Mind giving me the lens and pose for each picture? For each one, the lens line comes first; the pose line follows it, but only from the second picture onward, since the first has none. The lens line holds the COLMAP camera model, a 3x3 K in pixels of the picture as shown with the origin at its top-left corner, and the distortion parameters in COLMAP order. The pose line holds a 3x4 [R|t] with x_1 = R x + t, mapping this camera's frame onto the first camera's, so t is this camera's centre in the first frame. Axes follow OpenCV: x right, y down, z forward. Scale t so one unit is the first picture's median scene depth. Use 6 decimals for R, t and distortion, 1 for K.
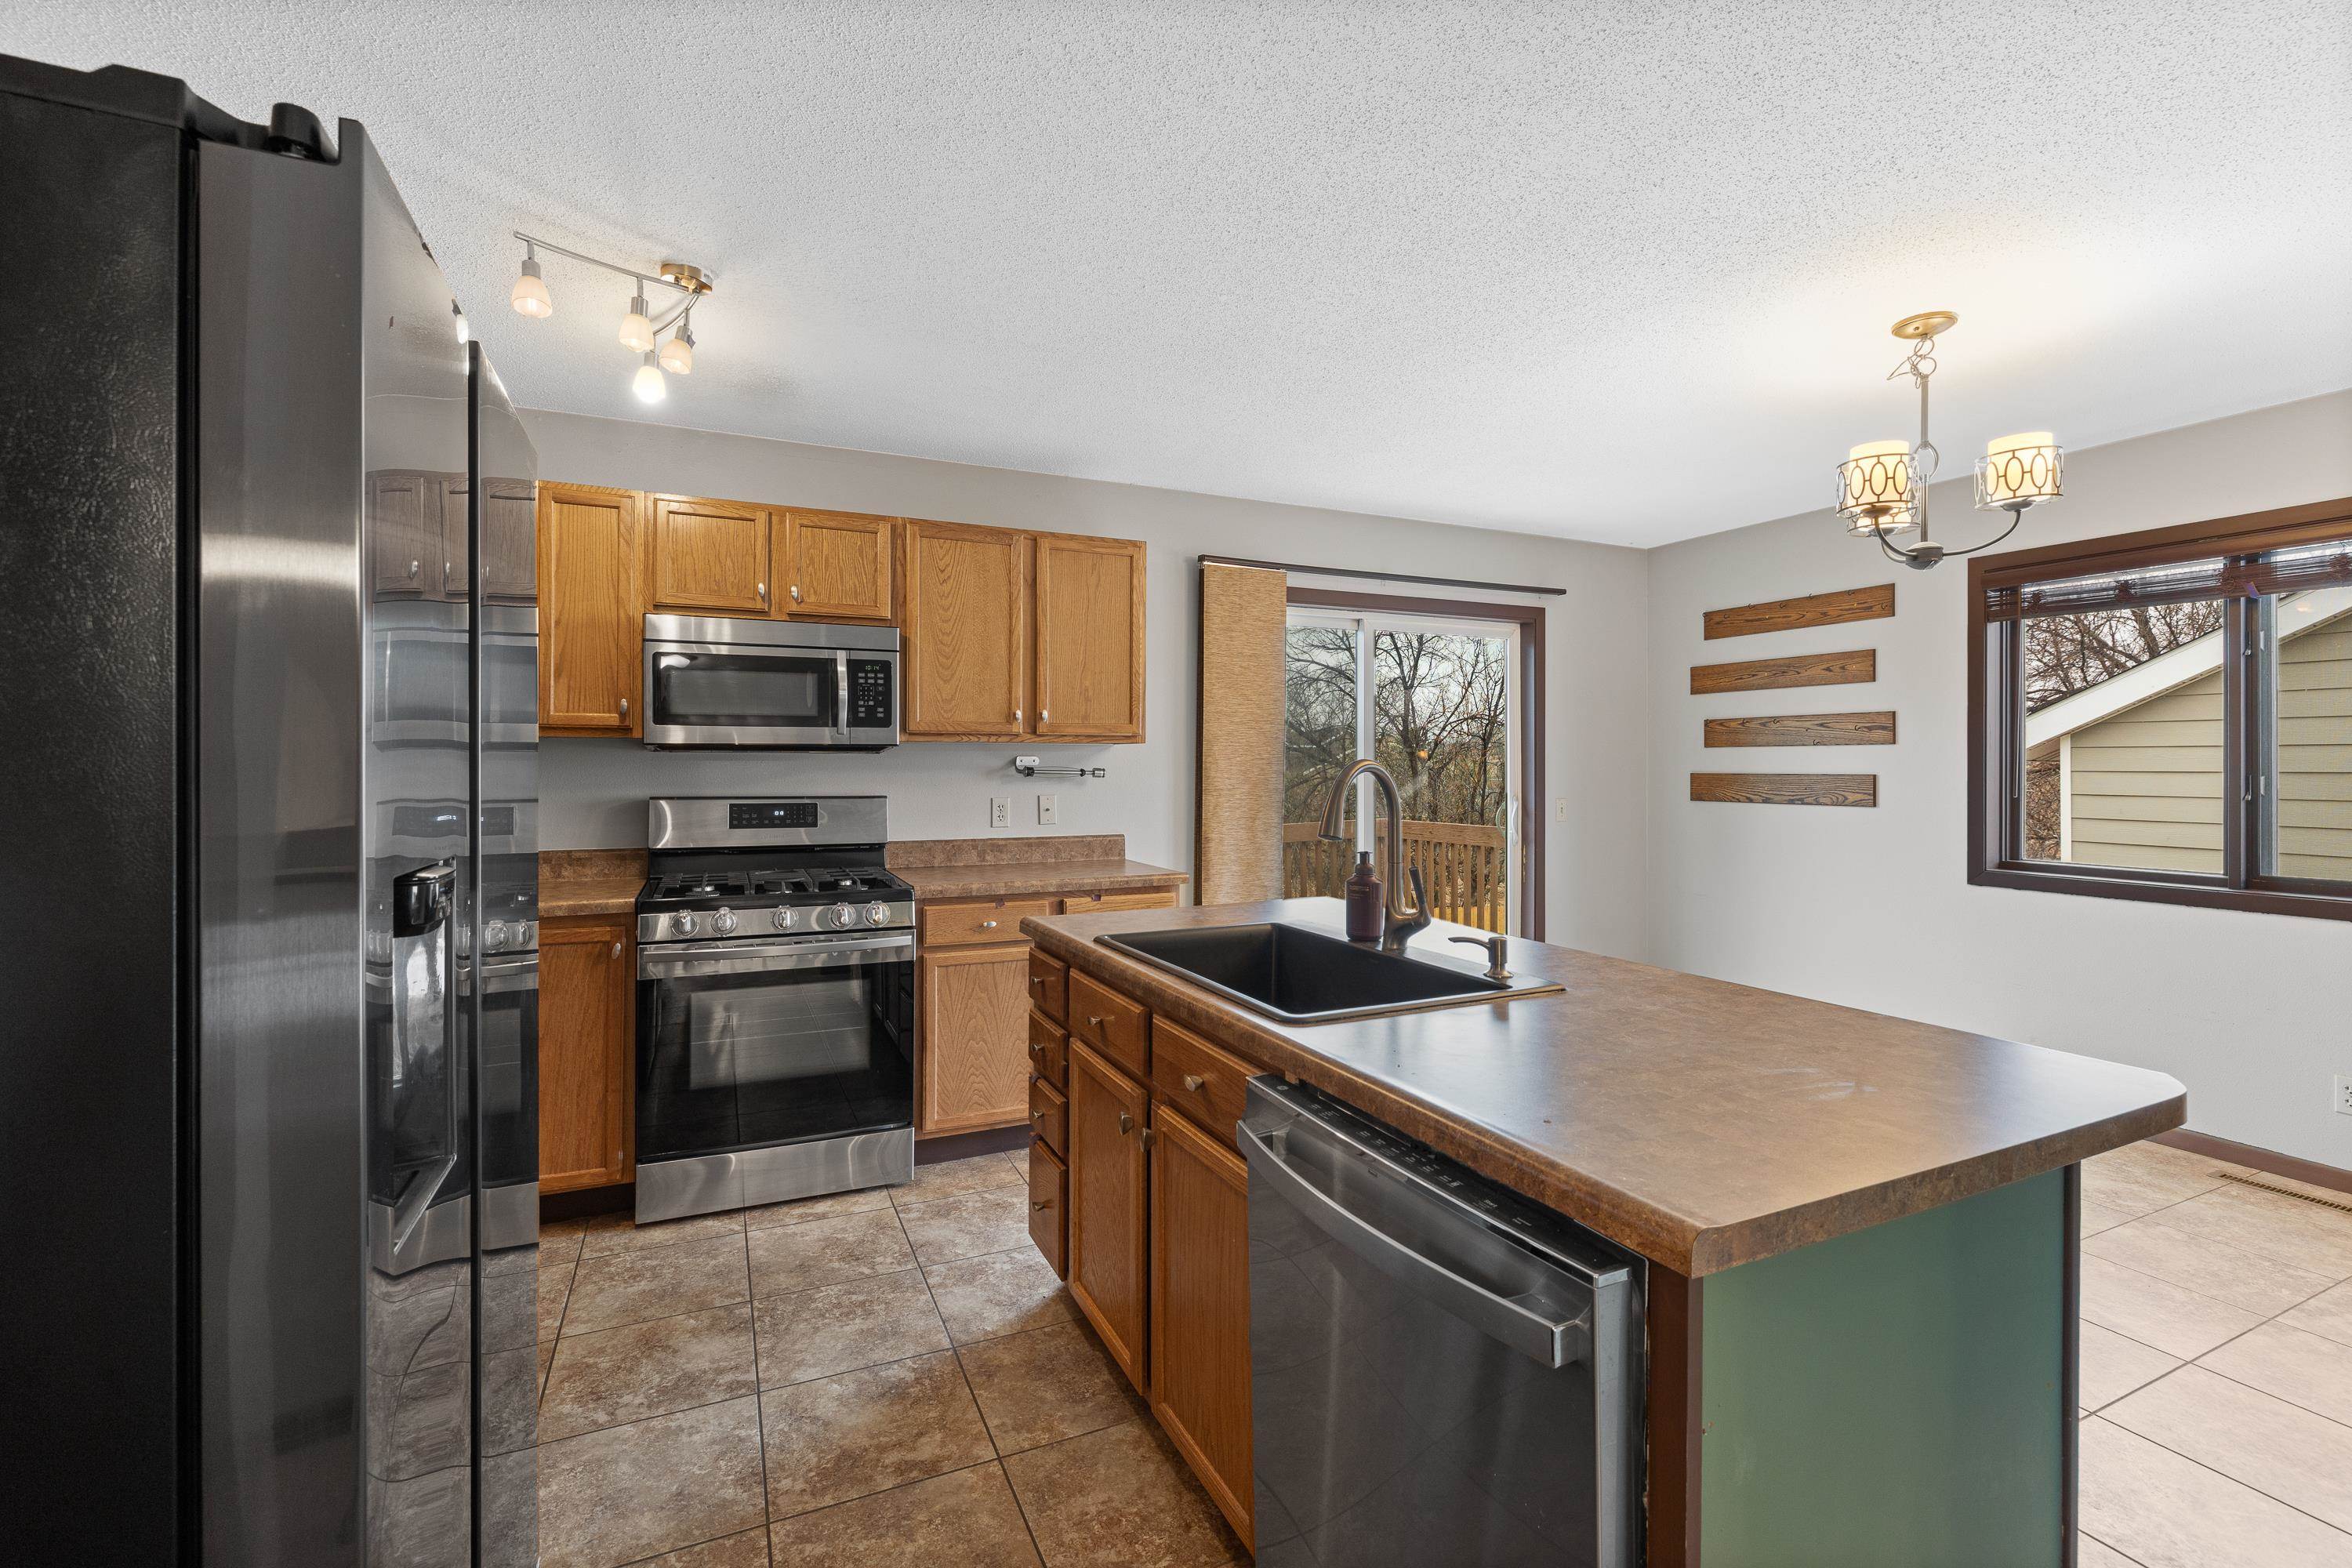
lens RADIAL K [[1020.5, 0, 1194.0], [0, 1020.5, 764.1], [0, 0, 1]] dist [-0.005438, -0.000460]
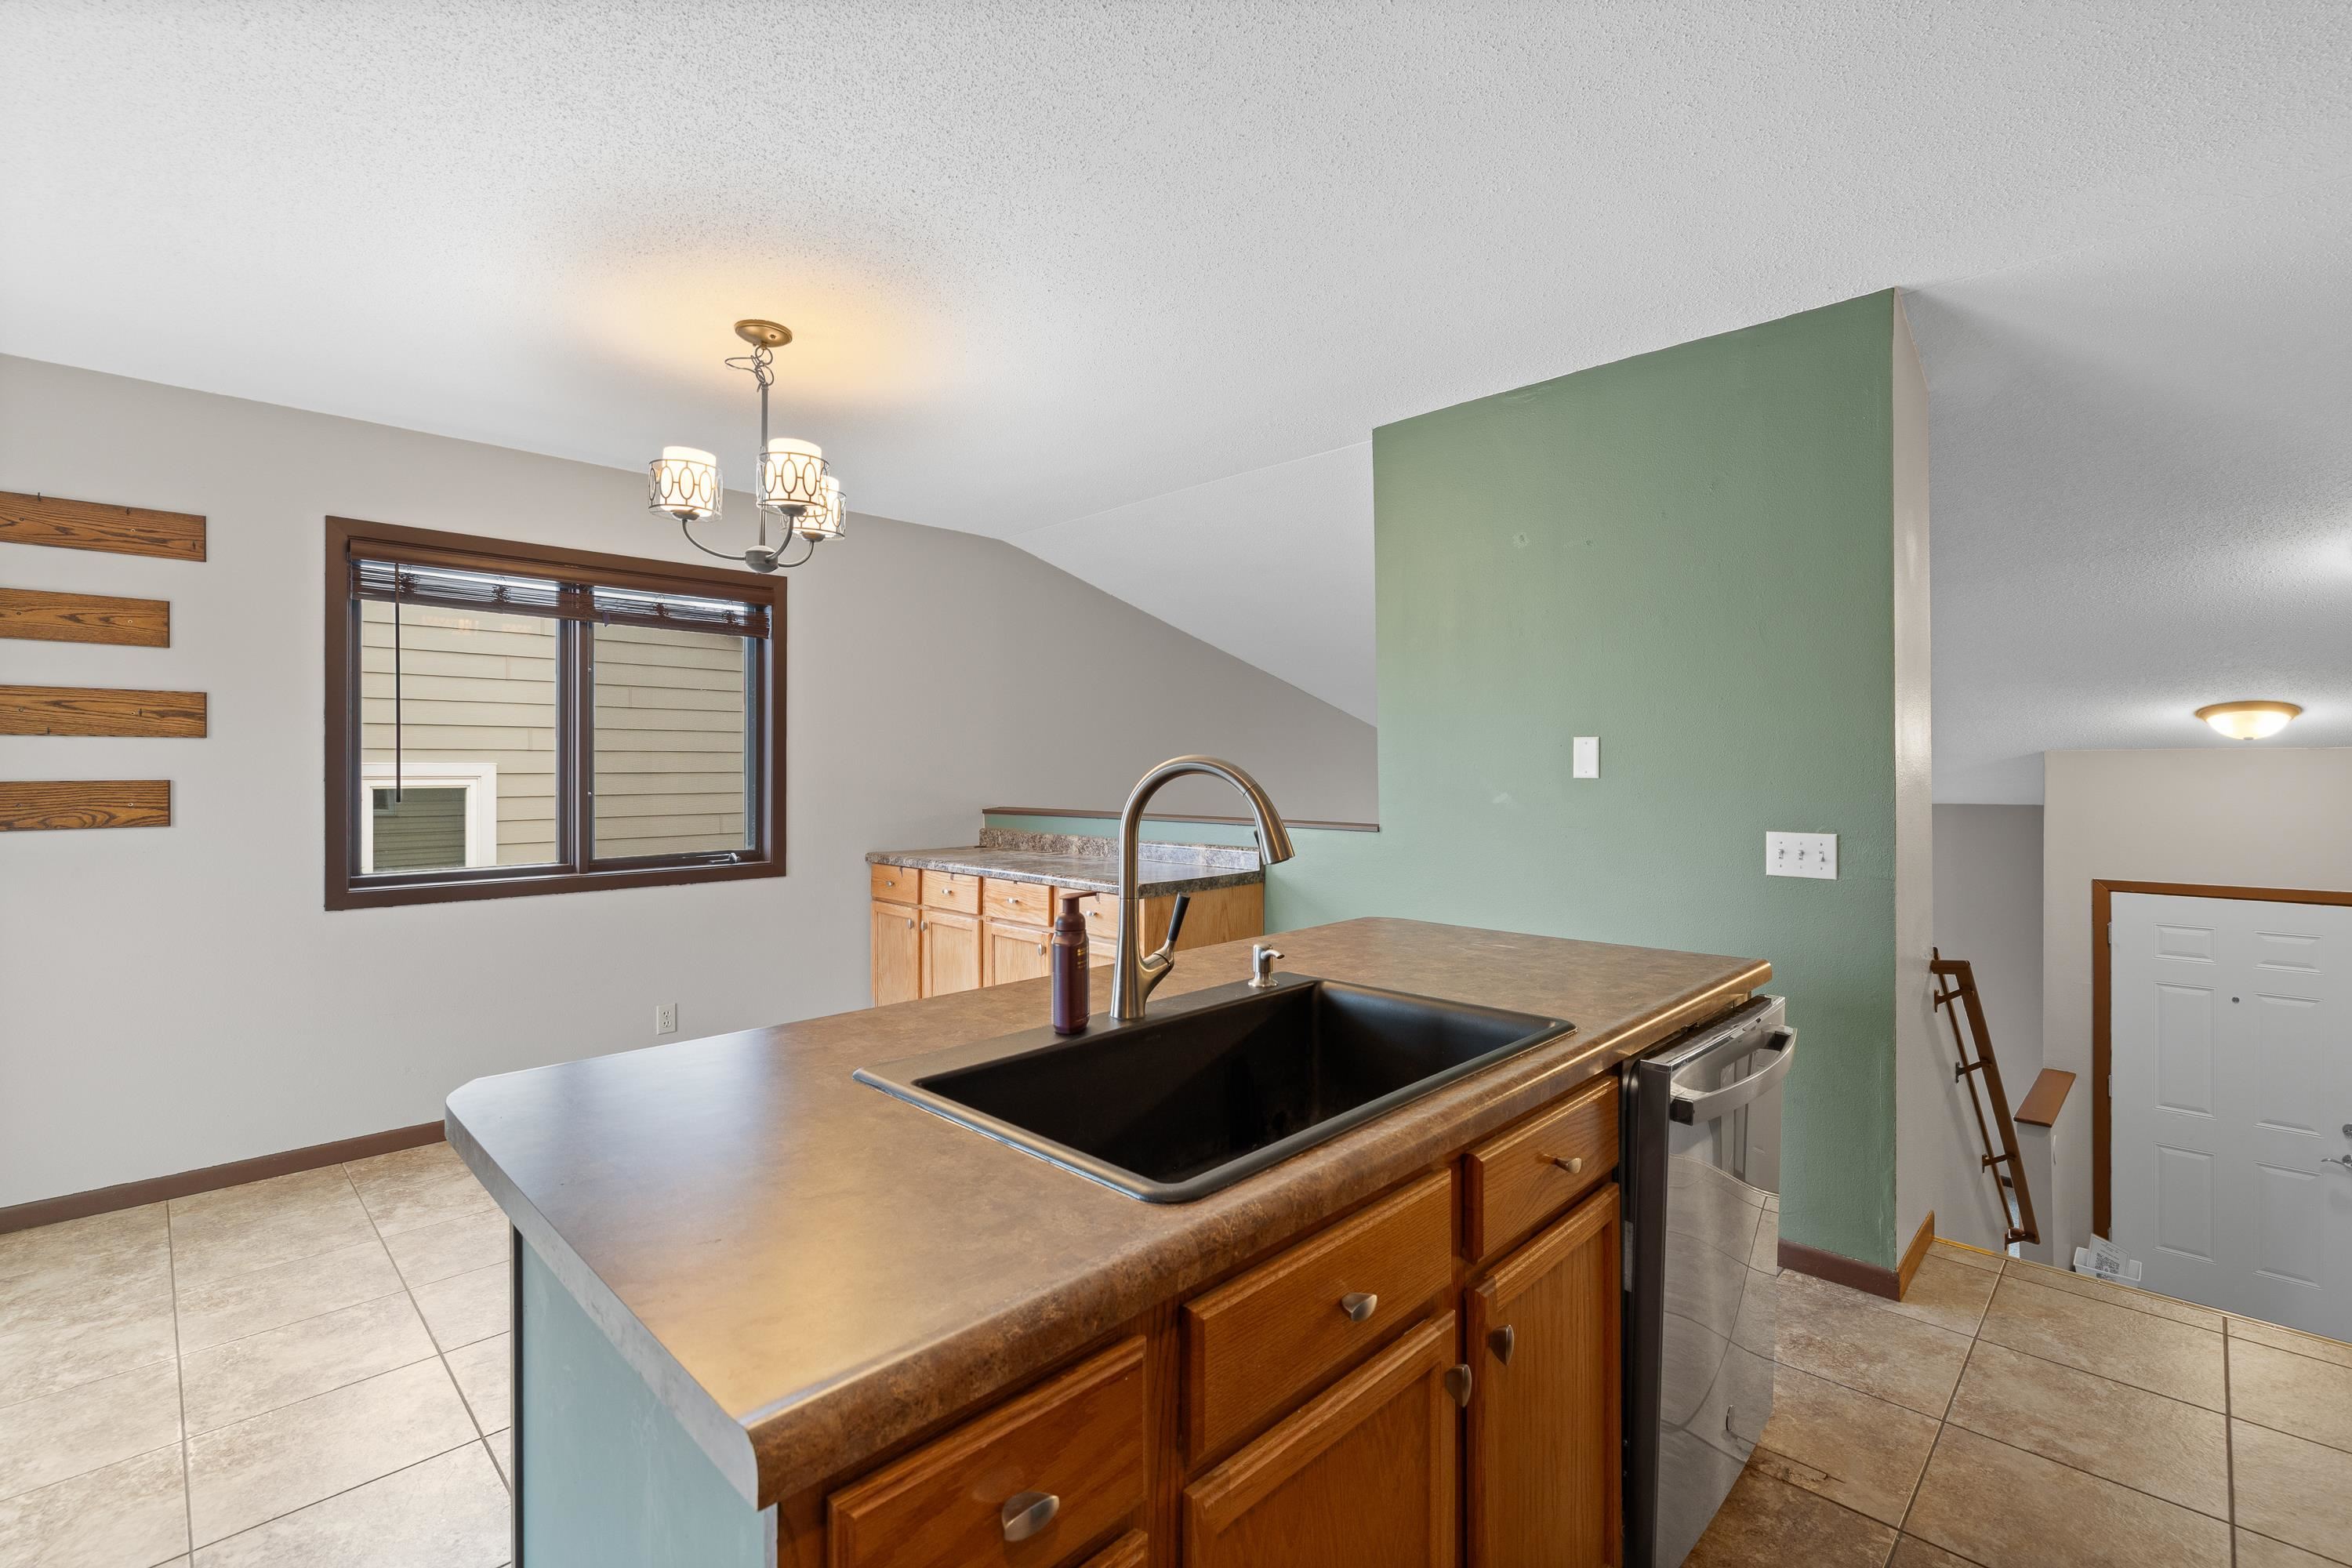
lens RADIAL K [[1020.5, 0, 1206.3], [0, 1020.5, 768.0], [0, 0, 1]] dist [-0.005438, -0.000460]
pose [[-0.349447, -0.000877, 0.936956, -0.269755], [-0.000869, 0.999999, 0.000612, 0.001065], [-0.936956, -0.000601, -0.349448, 0.649098]]
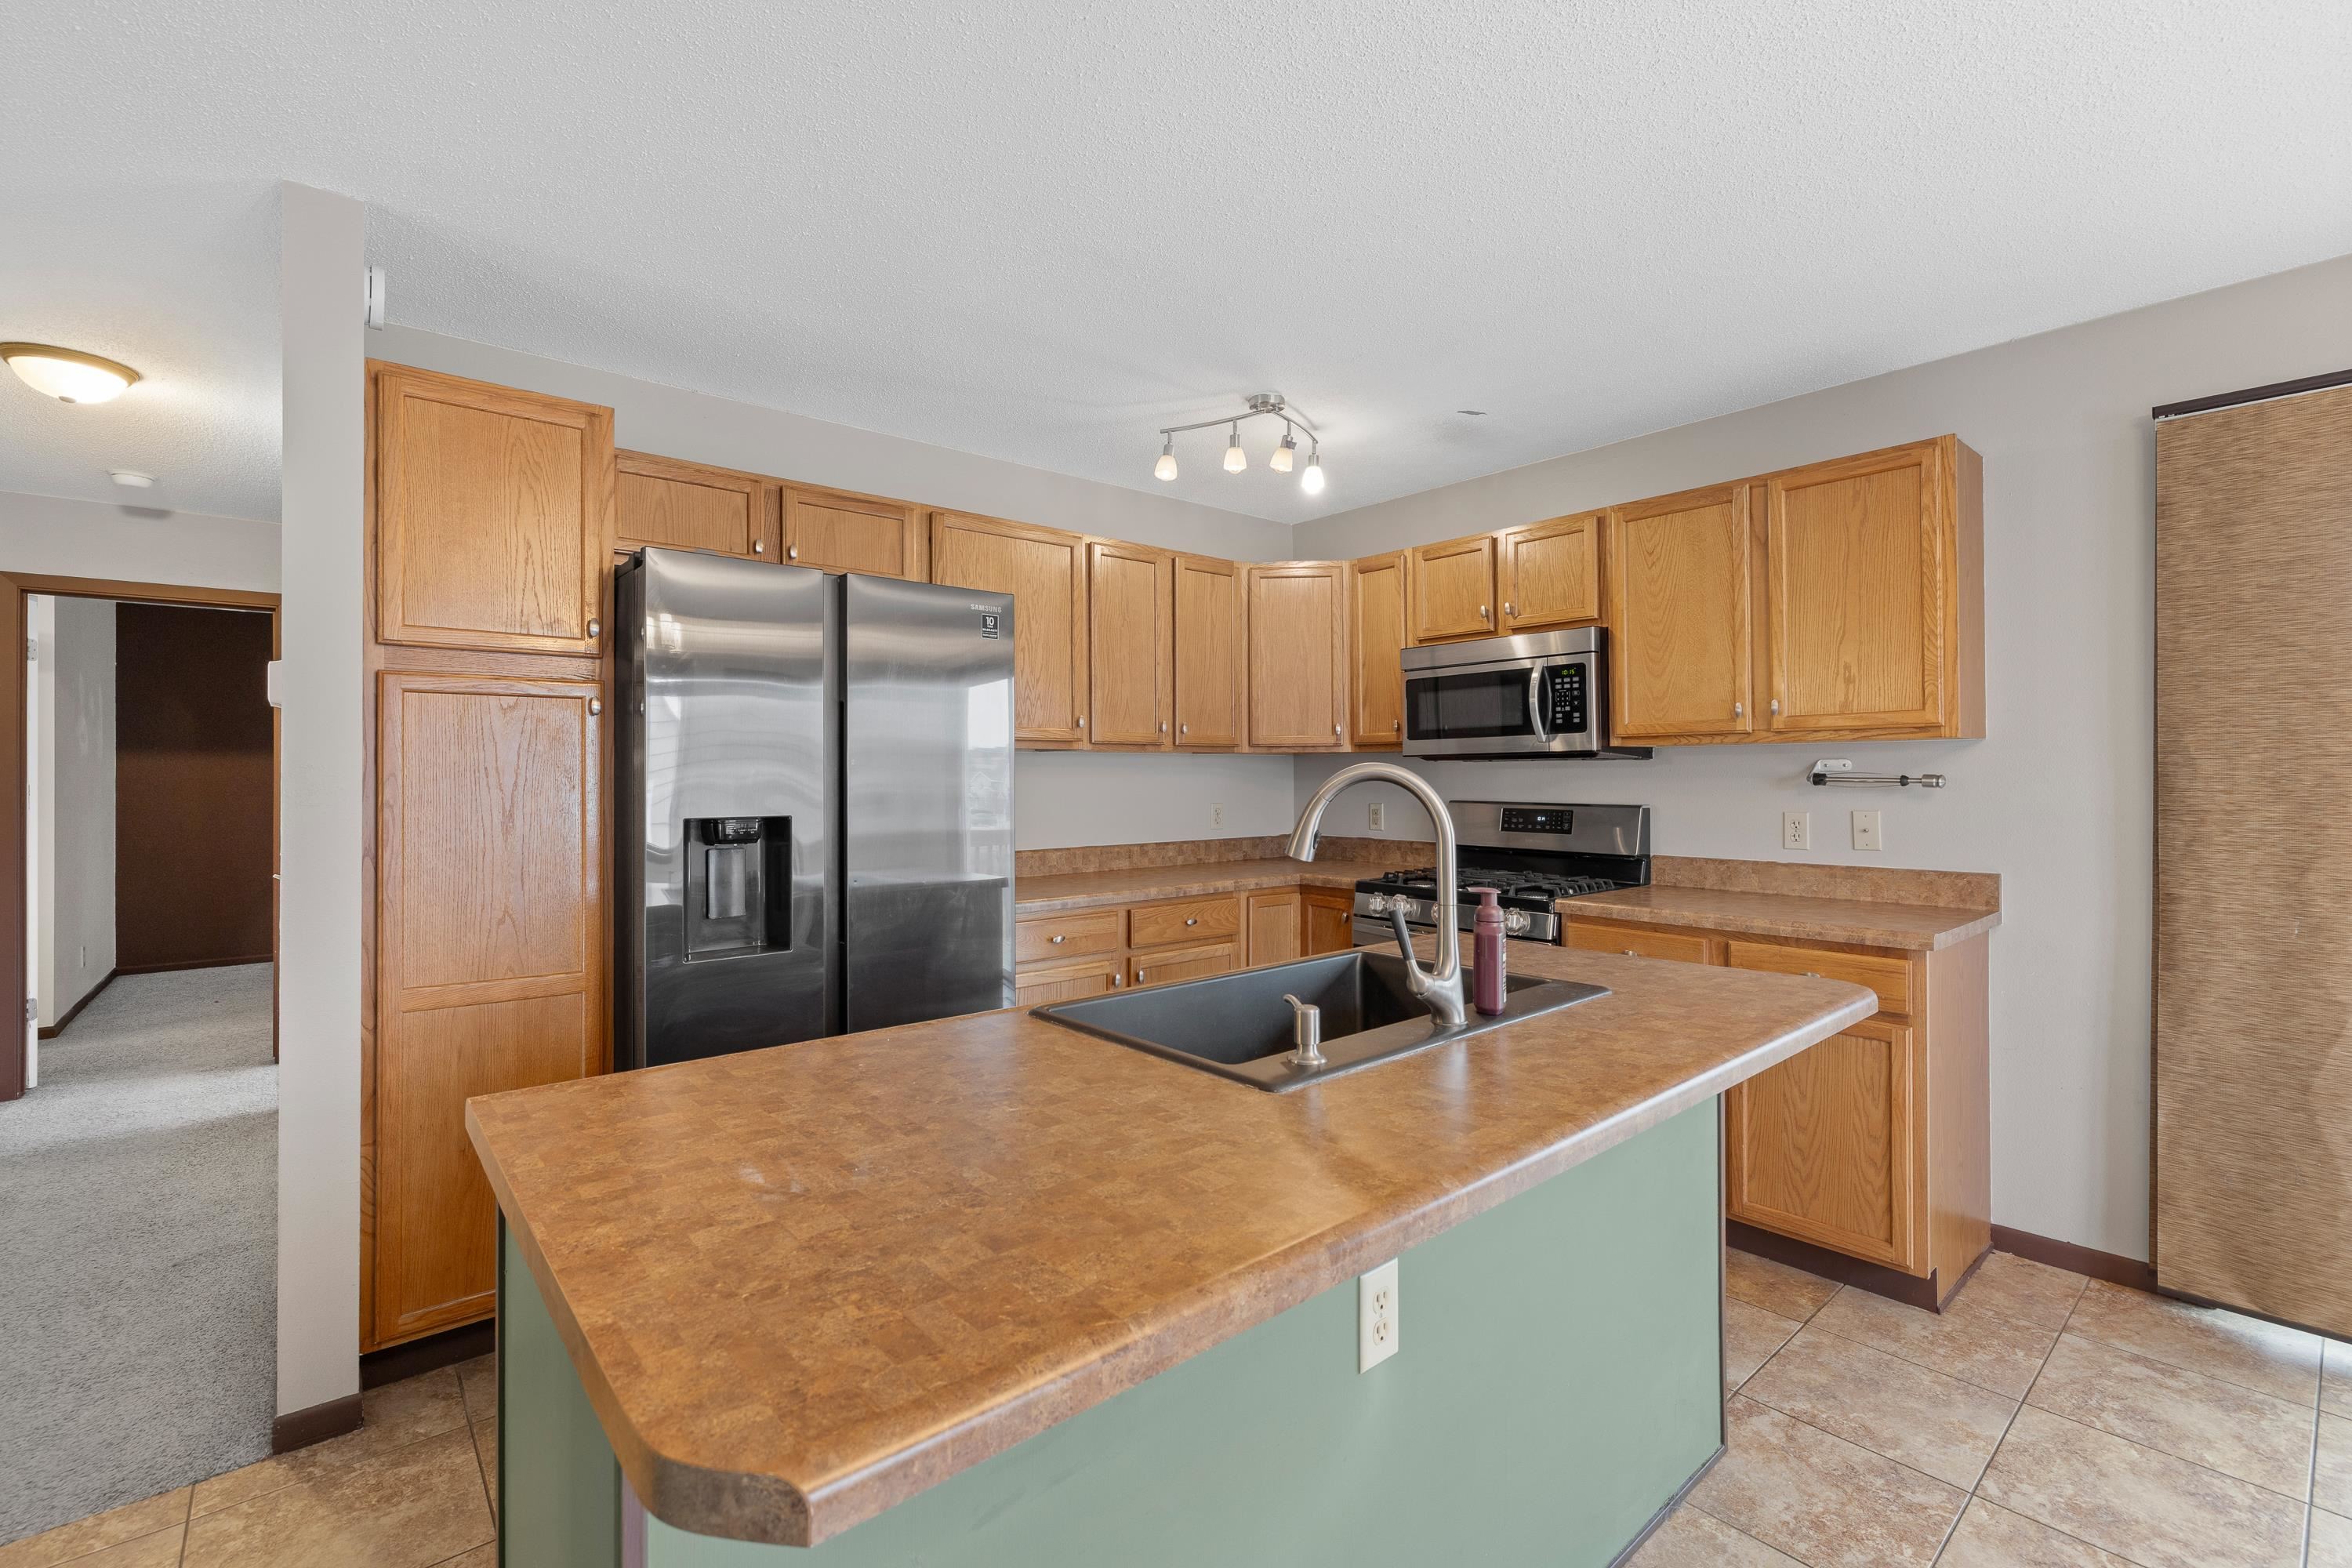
lens RADIAL K [[1020.5, 0, 1183.8], [0, 1020.5, 781.3], [0, 0, 1]] dist [-0.005438, -0.000460]
pose [[0.265589, 0.004585, -0.964076, 0.456651], [0.007868, 0.999945, 0.006923, 0.000070], [0.964054, -0.009424, 0.265538, 0.335804]]
